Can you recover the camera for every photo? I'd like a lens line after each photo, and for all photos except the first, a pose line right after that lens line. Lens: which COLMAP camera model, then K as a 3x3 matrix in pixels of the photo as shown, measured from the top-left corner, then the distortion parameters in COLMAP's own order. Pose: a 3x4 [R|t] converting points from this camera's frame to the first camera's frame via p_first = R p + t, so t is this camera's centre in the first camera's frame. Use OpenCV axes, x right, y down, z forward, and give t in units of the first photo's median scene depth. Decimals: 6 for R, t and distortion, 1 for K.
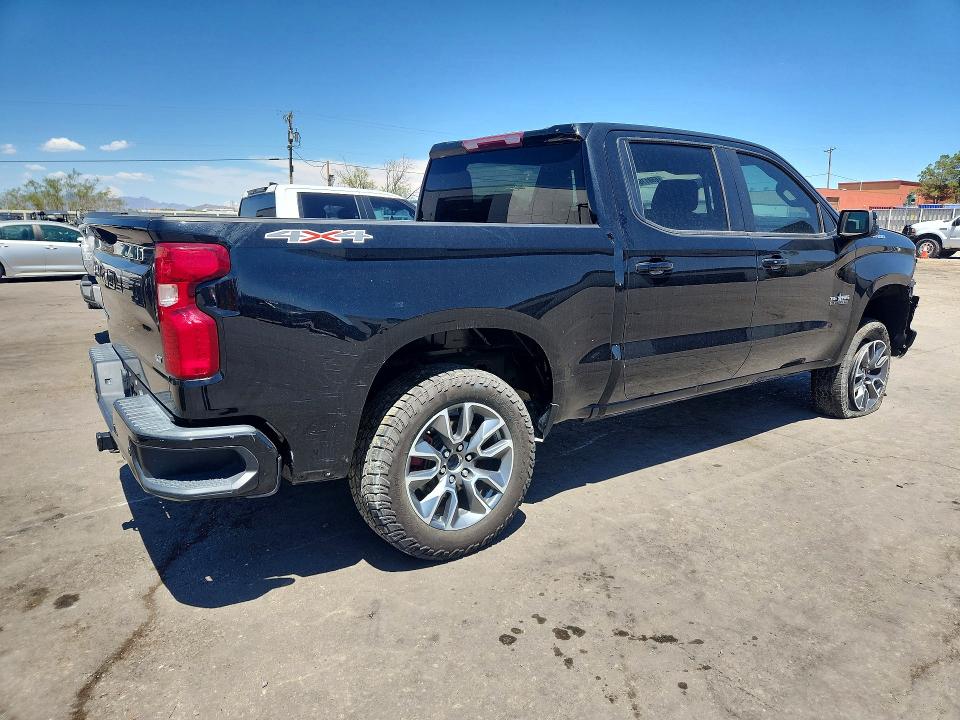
lens RADIAL K [[655.9, 0, 501.5], [0, 655.9, 343.8], [0, 0, 1]] dist [0.014290, 0.000190]
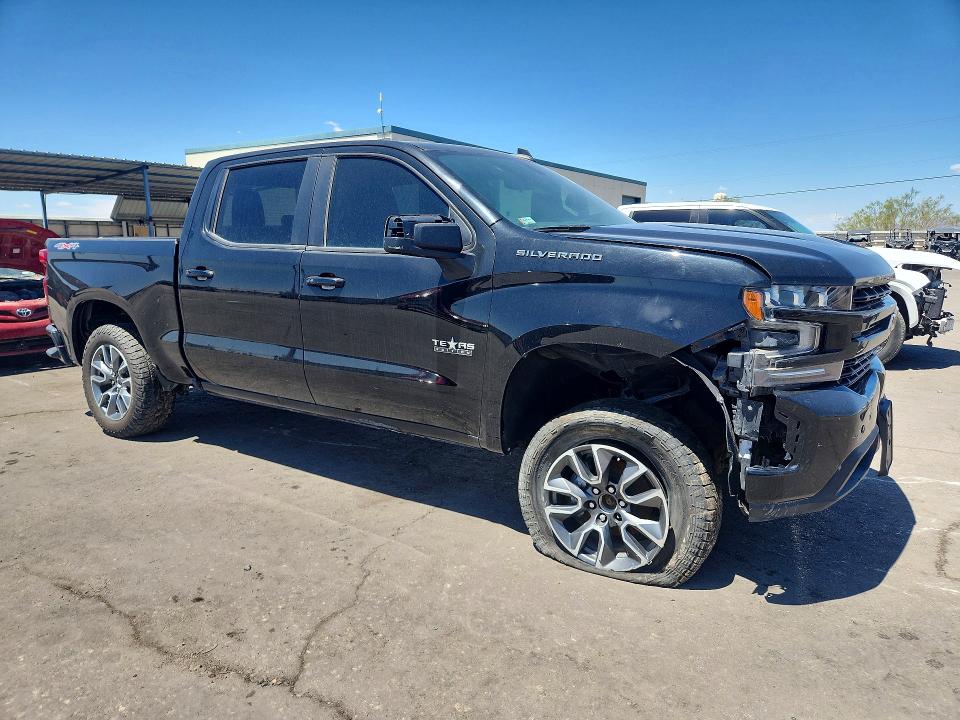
lens RADIAL K [[655.9, 0, 476.5], [0, 655.9, 369.7], [0, 0, 1]] dist [0.014290, 0.000190]
pose [[0.356767, 0.175138, -0.917630, 1.816616], [-0.162649, 0.978912, 0.123598, -0.209983], [0.919925, 0.105156, 0.377730, 1.215230]]
